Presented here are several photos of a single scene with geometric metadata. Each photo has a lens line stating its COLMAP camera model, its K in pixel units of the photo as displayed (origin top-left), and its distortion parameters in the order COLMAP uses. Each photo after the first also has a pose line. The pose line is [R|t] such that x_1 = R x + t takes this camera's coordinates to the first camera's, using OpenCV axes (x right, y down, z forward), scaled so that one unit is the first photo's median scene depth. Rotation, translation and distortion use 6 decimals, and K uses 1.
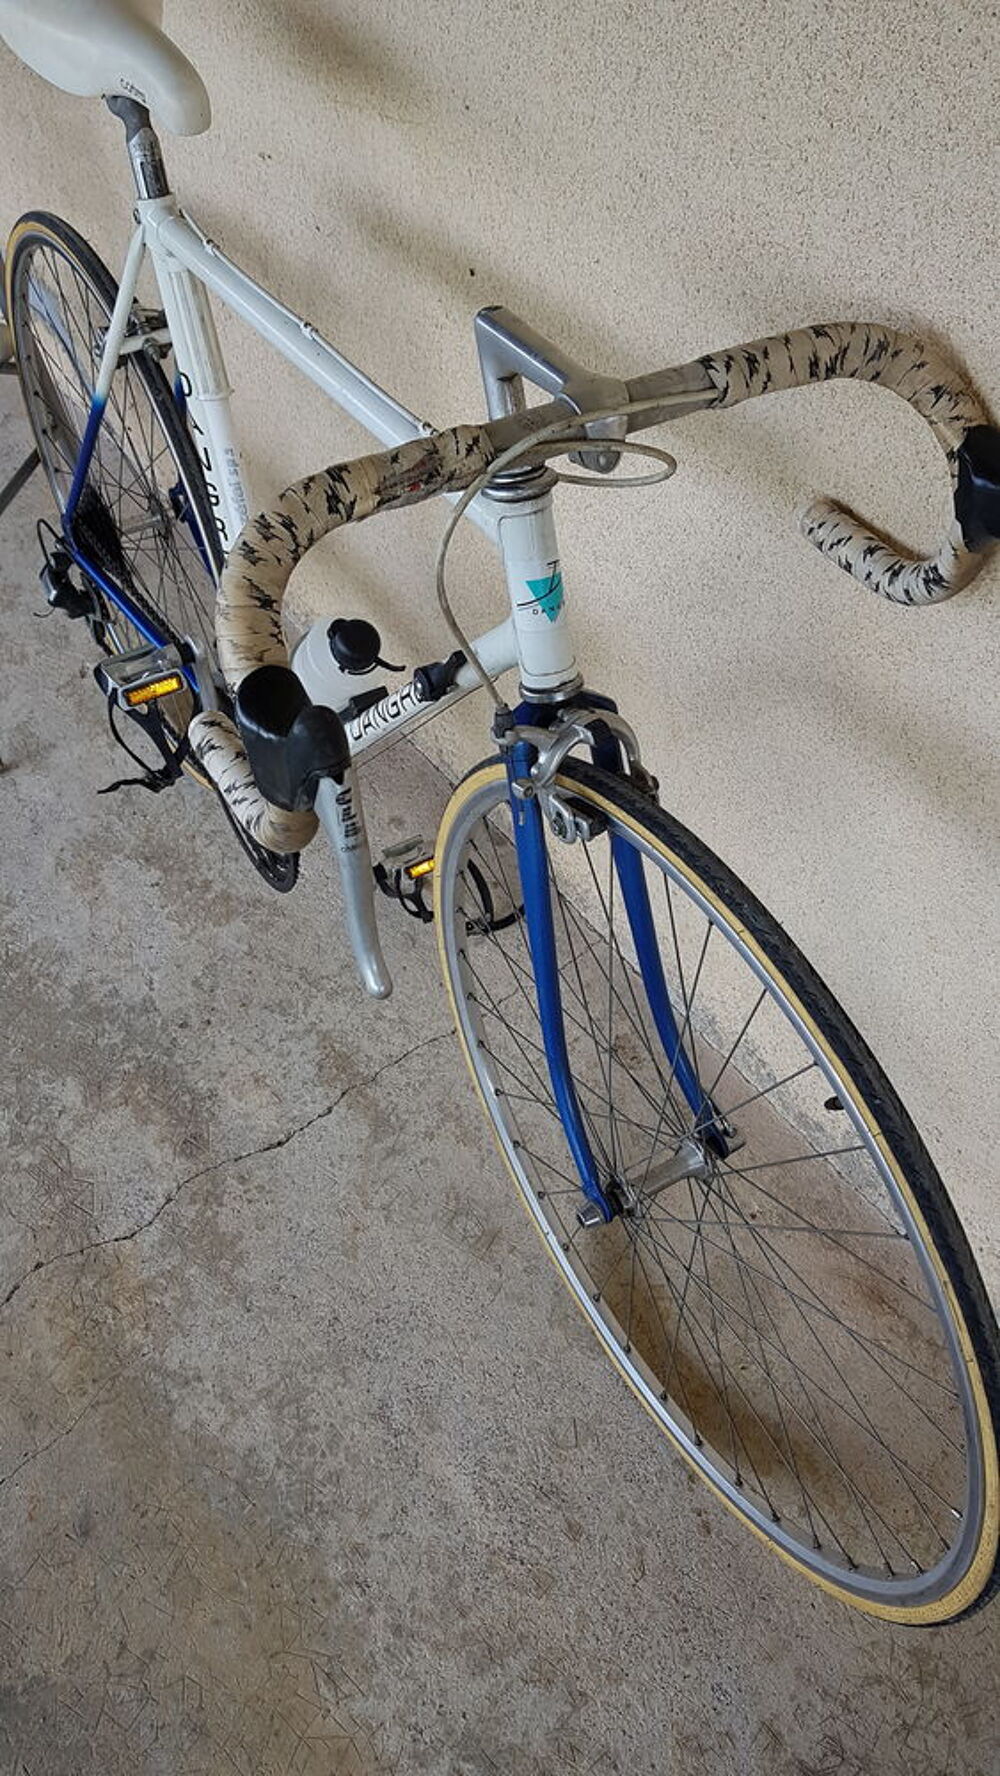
lens RADIAL K [[1401.1, 0, 489.9], [0, 1401.1, 887.1], [0, 0, 1]] dist [0.056693, -0.100369]
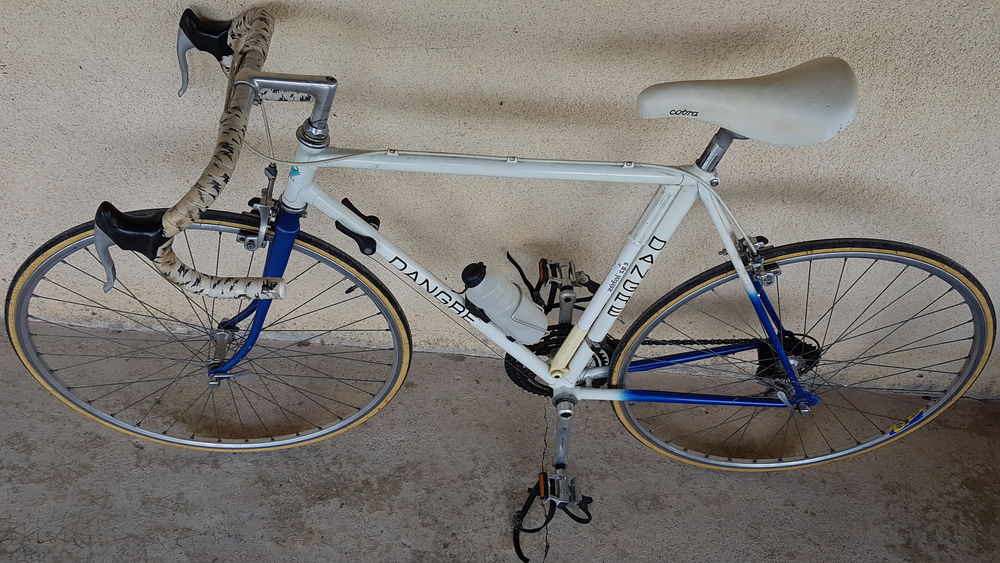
lens RADIAL K [[788.9, 0, 495.1], [0, 788.9, 288.8], [0, 0, 1]] dist [0.056693, -0.100369]
pose [[0.596385, -0.530561, 0.602354, -0.747093], [0.523207, 0.826038, 0.209563, -0.417071], [-0.608753, 0.190176, 0.770229, 0.186390]]
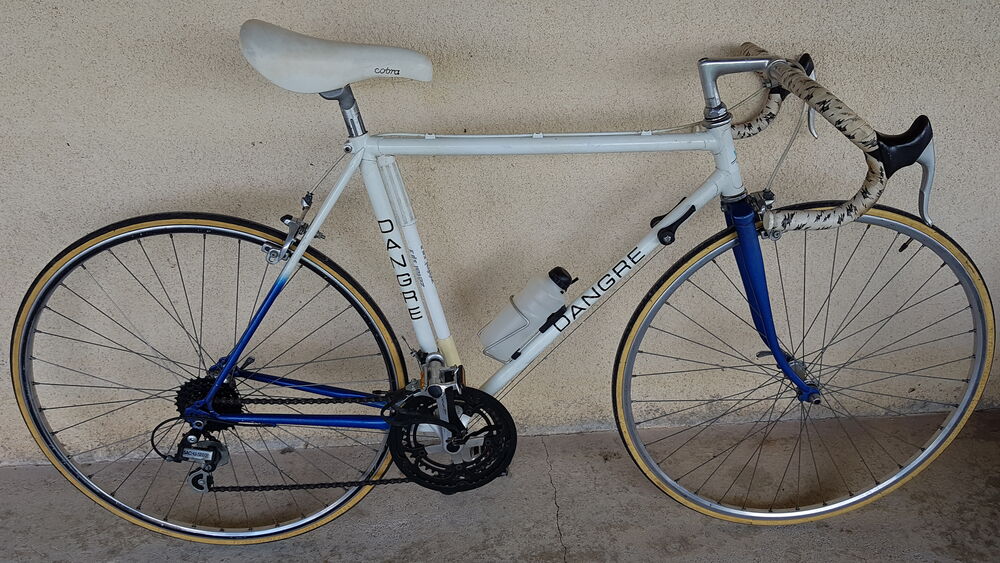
lens RADIAL K [[788.9, 0, 493.3], [0, 788.9, 283.9], [0, 0, 1]] dist [0.056693, -0.100369]
pose [[0.490551, -0.375255, 0.786476, -0.934138], [0.632407, 0.774232, -0.025040, -0.180812], [-0.599518, 0.509656, 0.617114, 0.320146]]
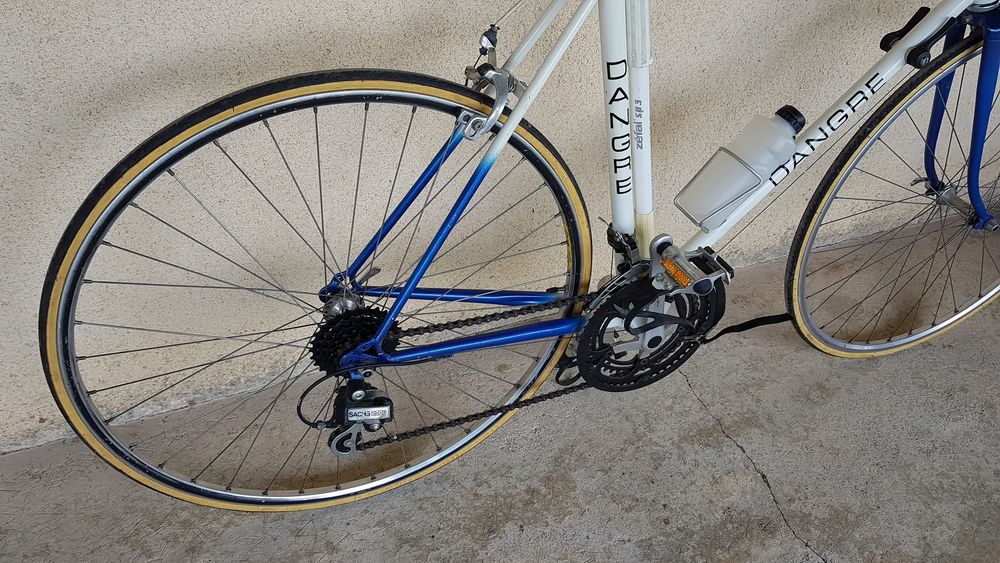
lens RADIAL K [[788.9, 0, 486.9], [0, 788.9, 280.0], [0, 0, 1]] dist [0.056693, -0.100369]
pose [[0.180258, -0.593612, 0.784303, -0.881093], [0.666527, 0.660102, 0.346420, -0.539498], [-0.723359, 0.460315, 0.514648, 0.774860]]
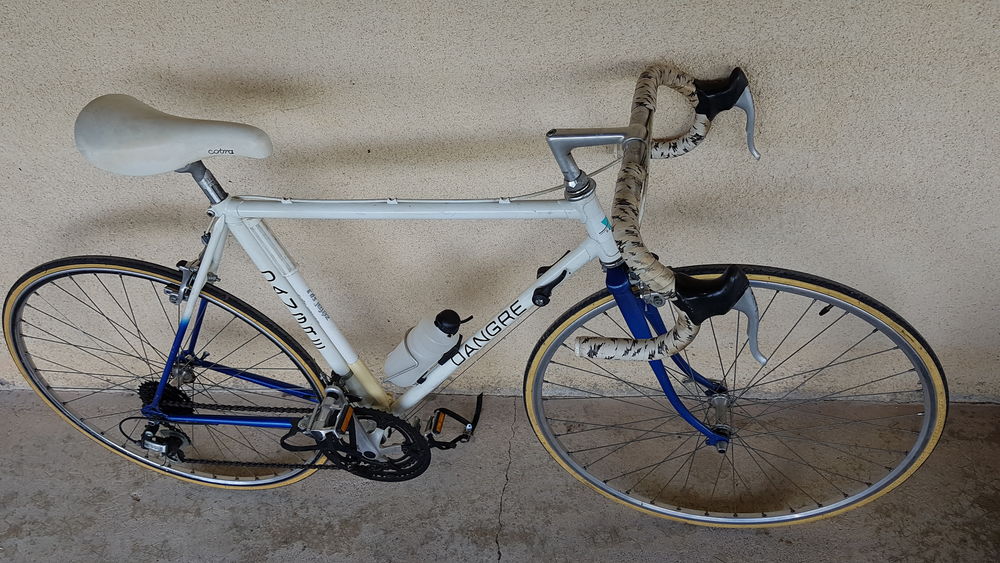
lens RADIAL K [[788.9, 0, 492.0], [0, 788.9, 287.4], [0, 0, 1]] dist [0.056693, -0.100369]
pose [[0.661907, -0.561303, 0.496808, -0.524049], [0.625035, 0.779147, 0.047549, -0.203799], [-0.413776, 0.279049, 0.866557, -0.012918]]
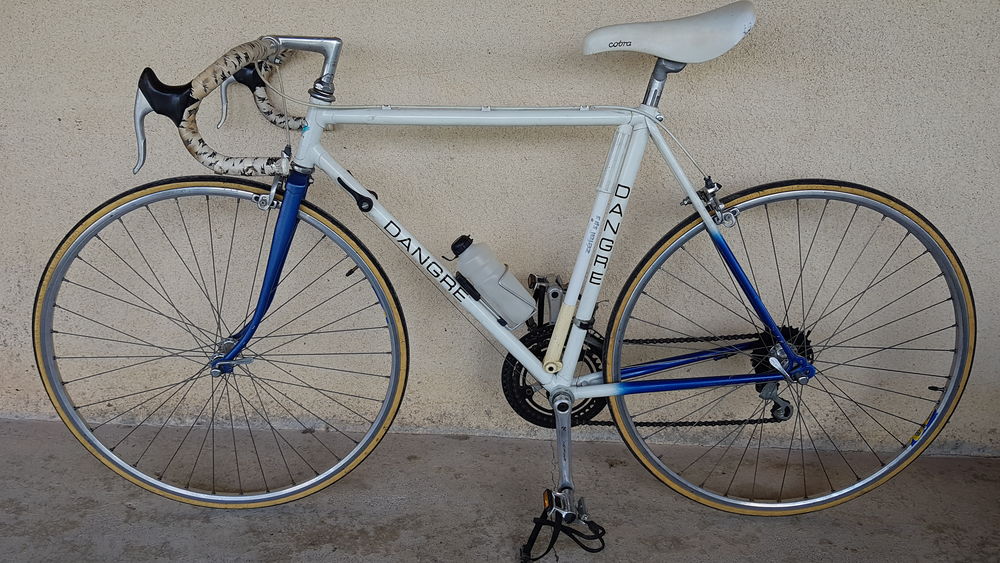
lens RADIAL K [[788.9, 0, 492.6], [0, 788.9, 286.7], [0, 0, 1]] dist [0.056693, -0.100369]
pose [[0.608946, -0.225869, 0.760373, -0.973424], [0.562013, 0.799325, -0.212650, 0.066583], [-0.559755, 0.556832, 0.613688, 0.303752]]
